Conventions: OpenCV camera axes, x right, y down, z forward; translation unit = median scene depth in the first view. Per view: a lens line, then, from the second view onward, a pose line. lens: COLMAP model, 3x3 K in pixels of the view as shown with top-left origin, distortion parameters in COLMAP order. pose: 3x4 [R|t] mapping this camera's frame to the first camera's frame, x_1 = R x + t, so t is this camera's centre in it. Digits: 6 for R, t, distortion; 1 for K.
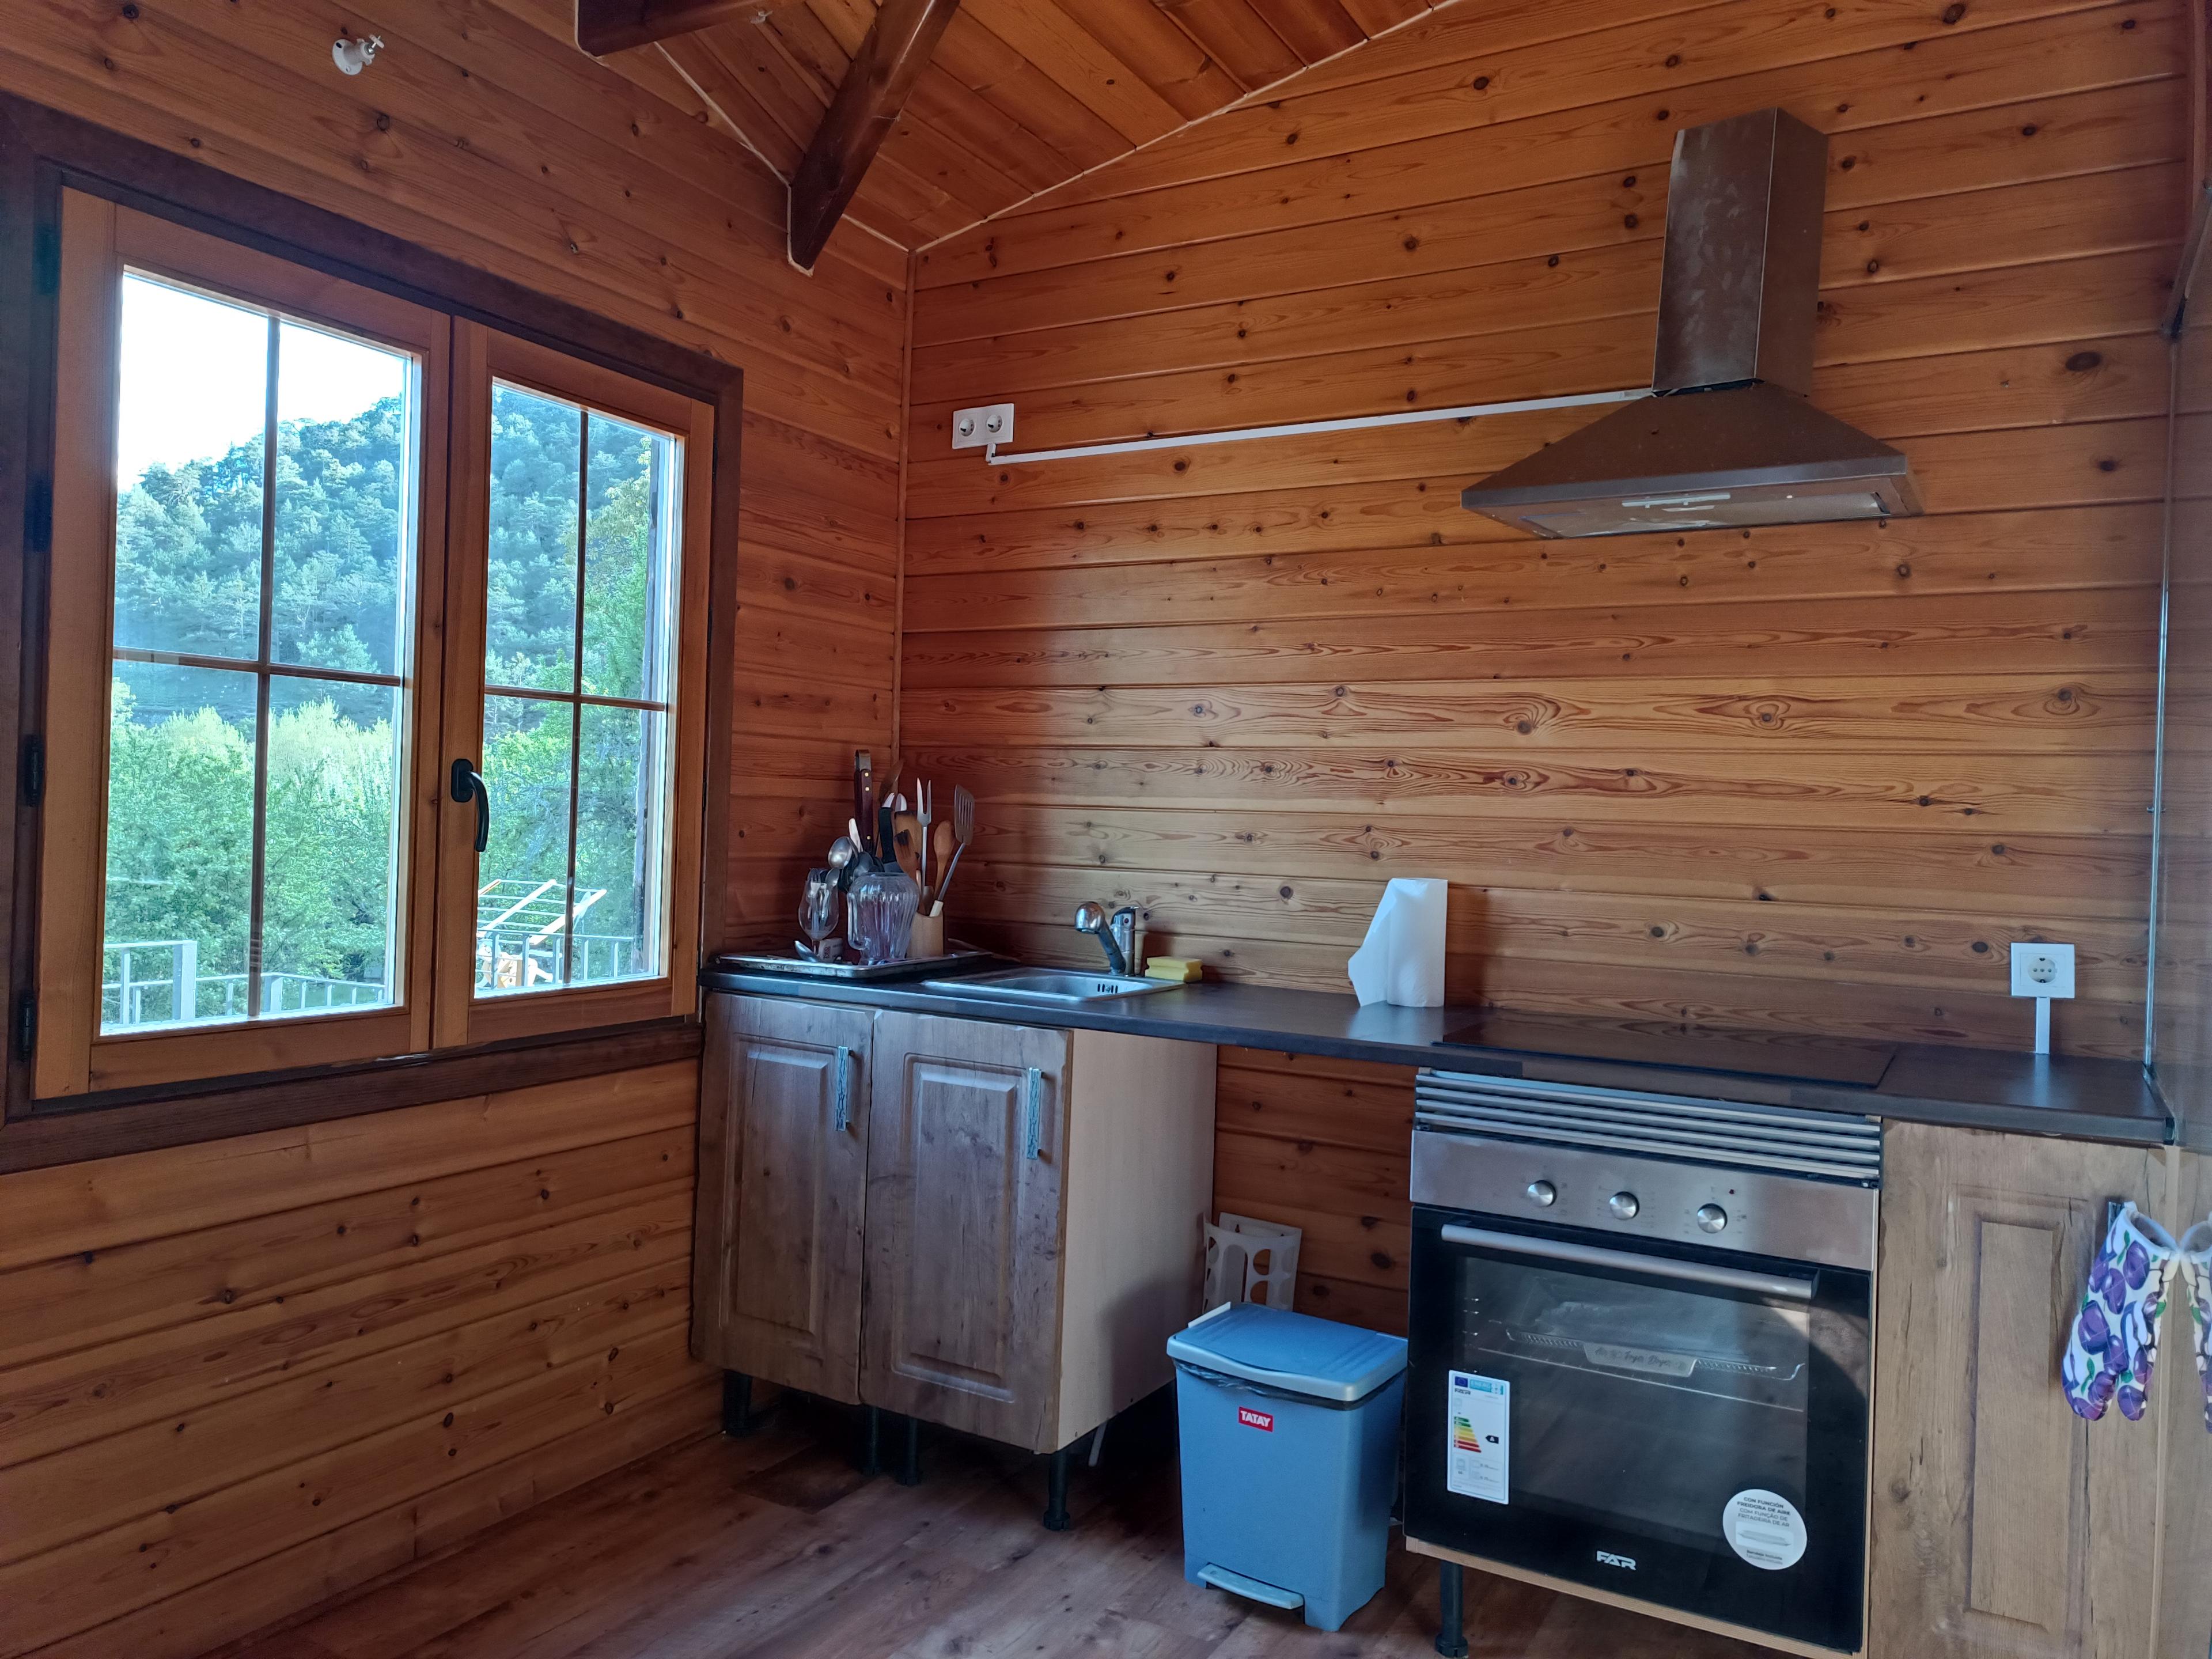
lens RADIAL K [[1577.4, 0, 1093.0], [0, 1577.4, 827.7], [0, 0, 1]] dist [0.023882, -0.011059]
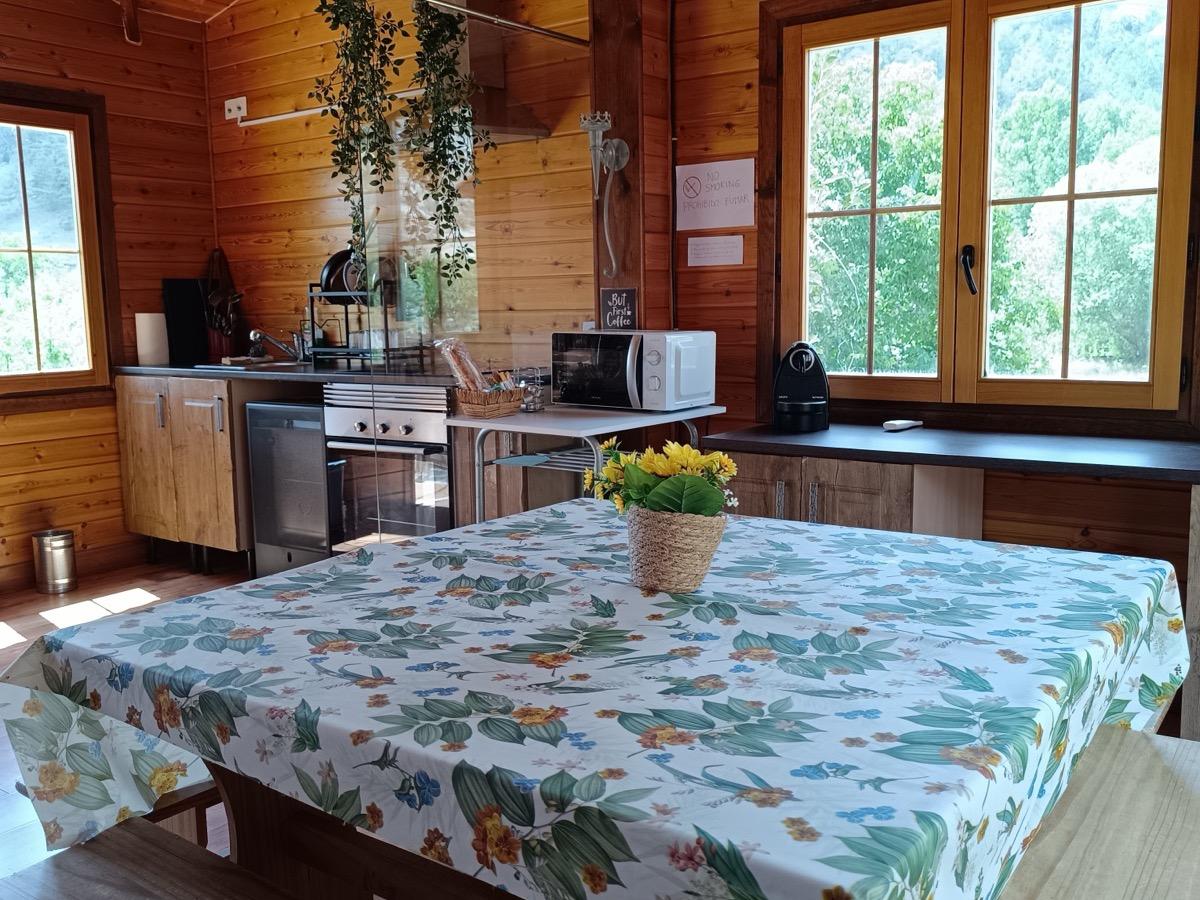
lens RADIAL K [[1088.2, 0, 574.7], [0, 1088.2, 453.6], [0, 0, 1]] dist [0.039568, -0.047529]
pose [[0.991753, -0.036303, -0.122916, 0.634490], [0.051710, 0.990861, 0.124578, 0.054002], [0.117270, -0.129906, 0.984567, -0.529500]]
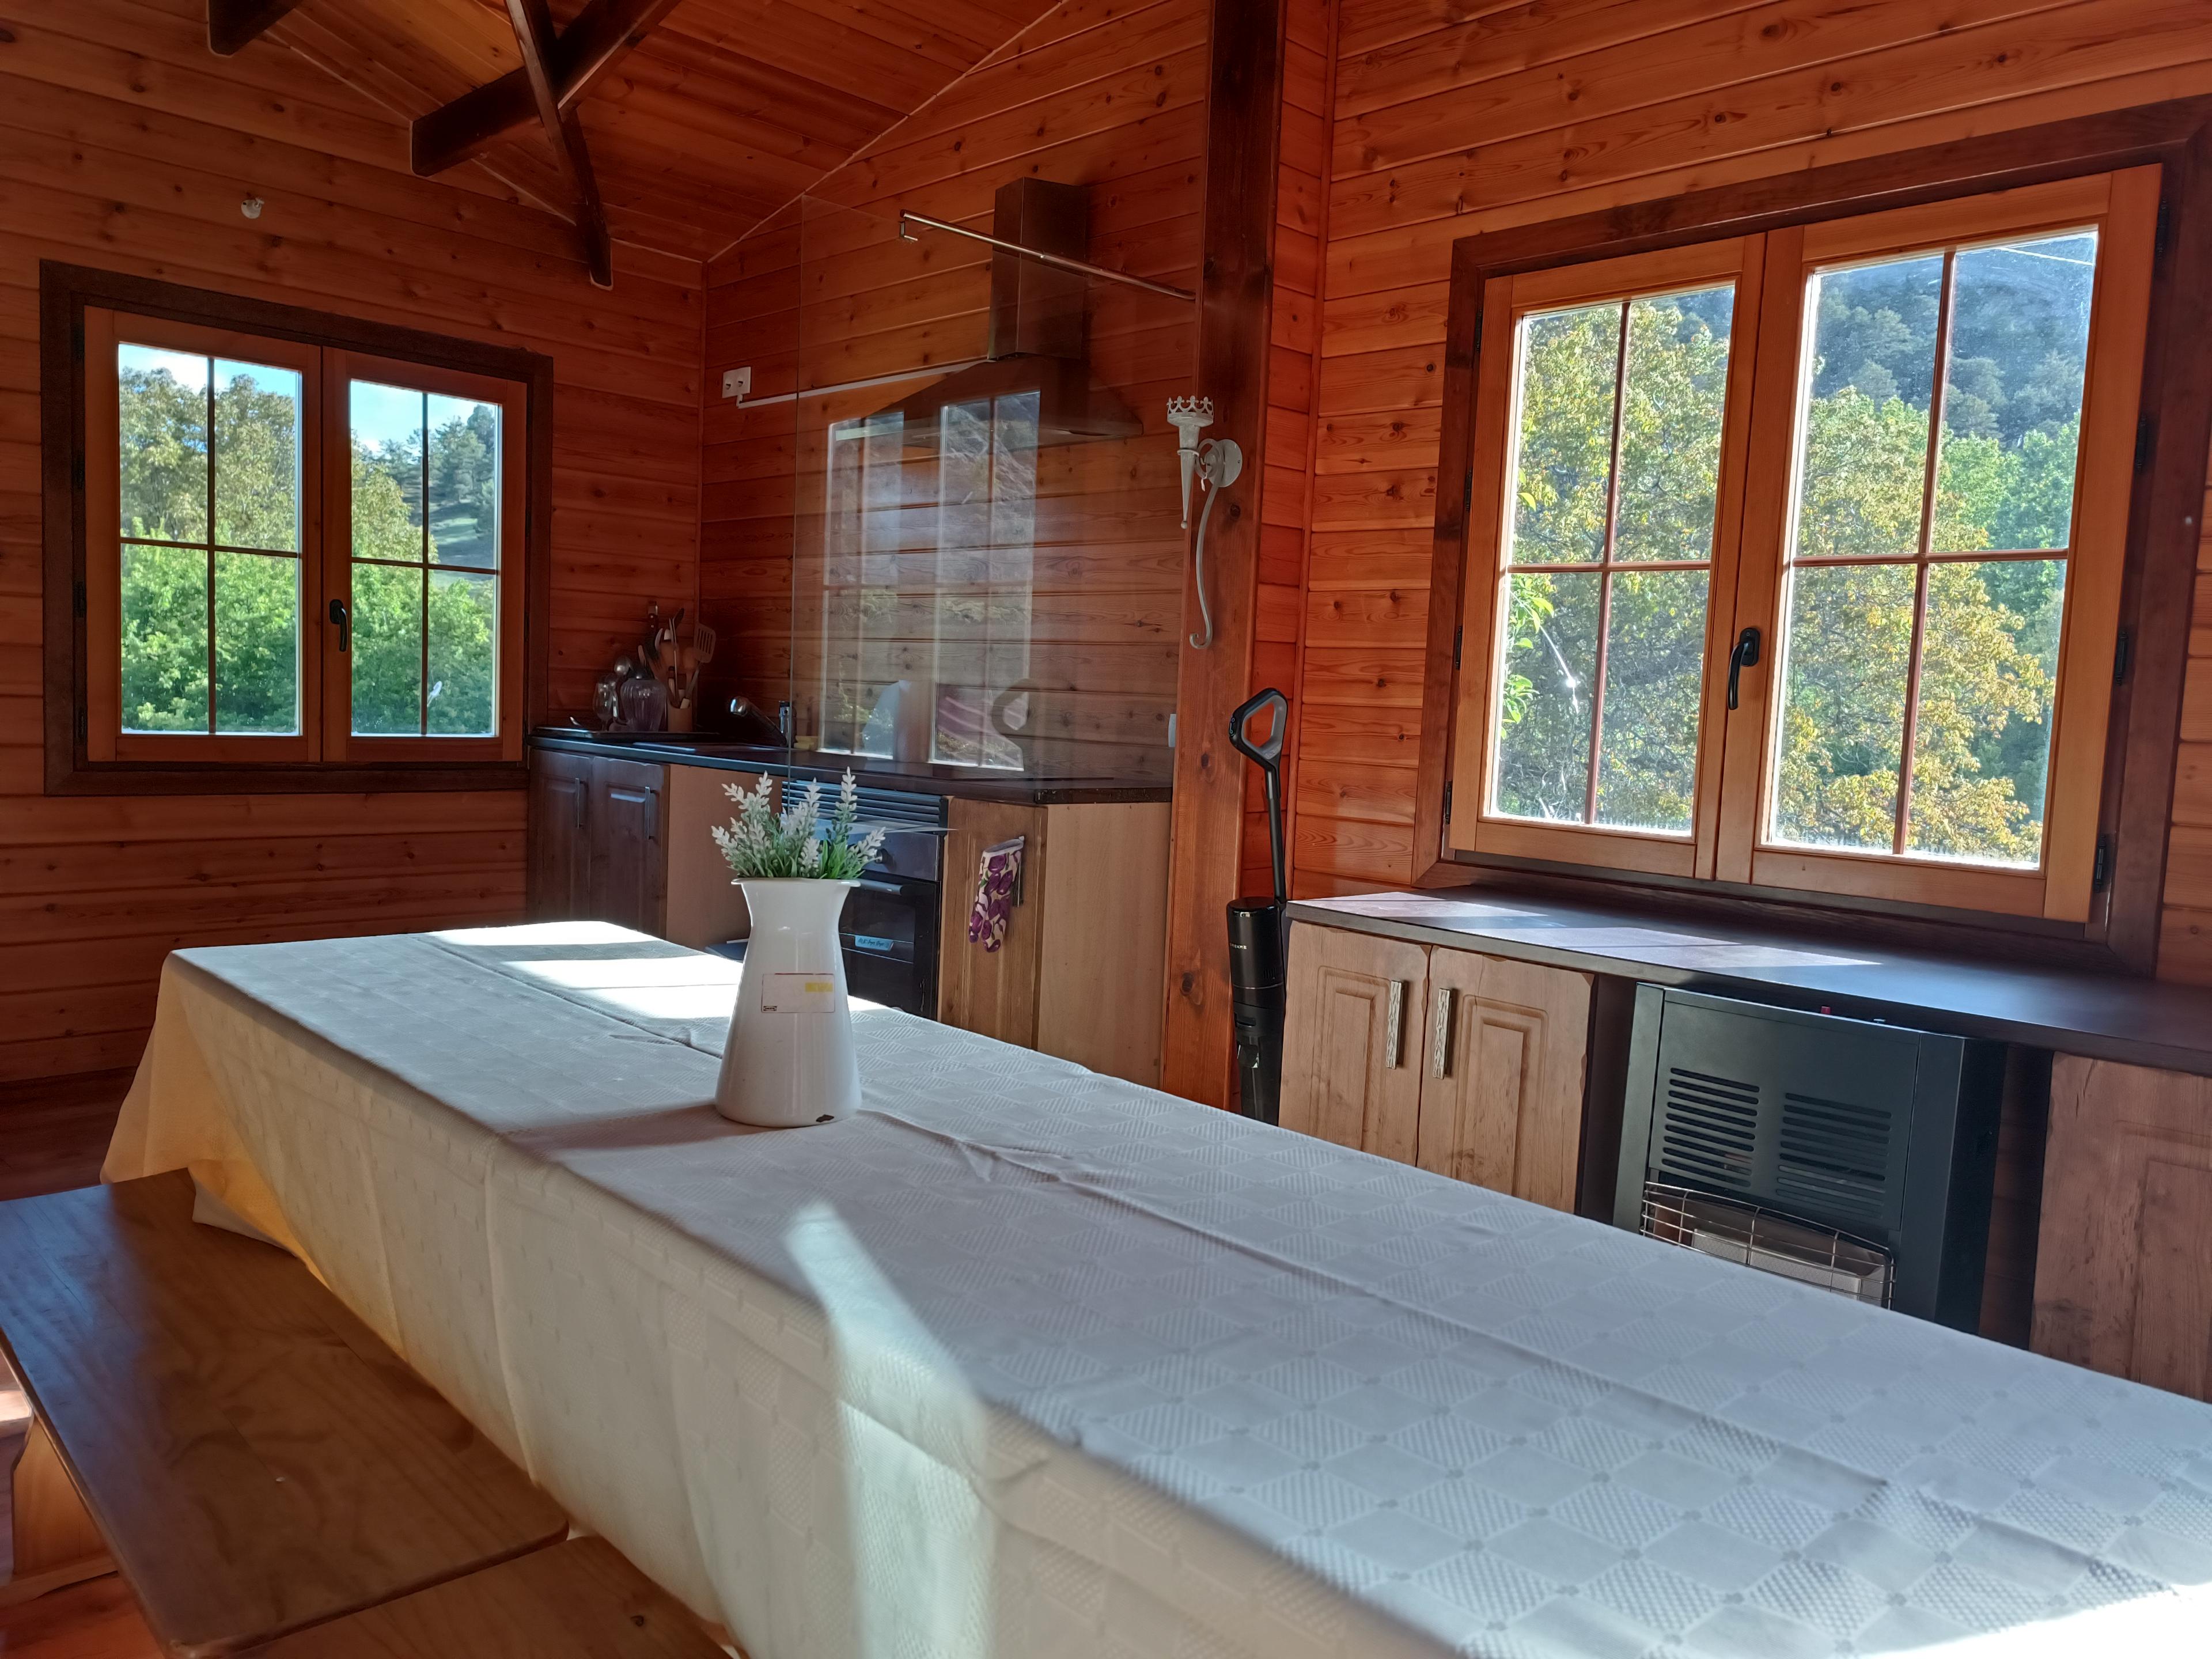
lens RADIAL K [[1577.4, 0, 1100.0], [0, 1577.4, 827.0], [0, 0, 1]] dist [0.023882, -0.011059]
pose [[0.966412, 0.031415, -0.255071, 0.761410], [-0.013967, 0.997454, 0.069930, 0.063792], [0.256618, -0.064019, 0.964390, -0.438539]]
